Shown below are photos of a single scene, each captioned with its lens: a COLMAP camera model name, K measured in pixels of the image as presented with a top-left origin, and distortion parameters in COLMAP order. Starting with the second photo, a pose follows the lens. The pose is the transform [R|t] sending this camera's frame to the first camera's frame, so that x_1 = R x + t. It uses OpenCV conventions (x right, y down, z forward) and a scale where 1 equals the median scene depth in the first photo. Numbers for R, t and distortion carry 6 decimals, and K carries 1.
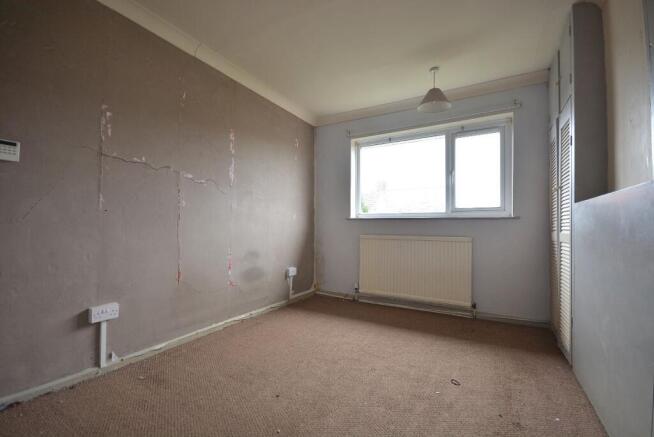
lens RADIAL K [[295.9, 0, 327.4], [0, 295.9, 218.8], [0, 0, 1]] dist [0.002311, -0.000309]
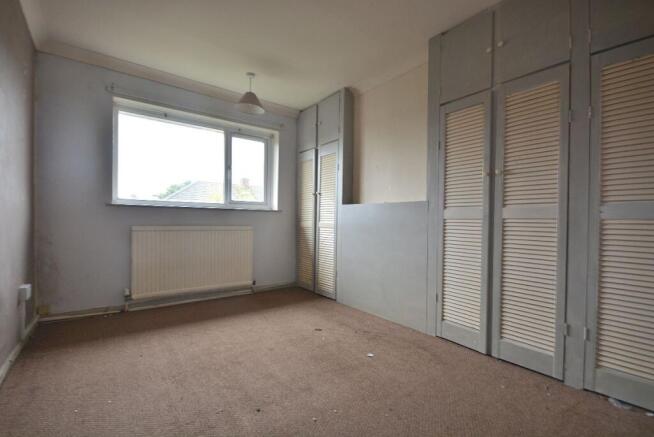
lens RADIAL K [[295.9, 0, 324.7], [0, 295.9, 219.7], [0, 0, 1]] dist [0.002311, -0.000309]
pose [[0.368274, -0.000700, 0.929717, -0.513148], [-0.039410, 0.999089, 0.016363, 0.004564], [-0.928882, -0.042667, 0.367911, 0.286965]]
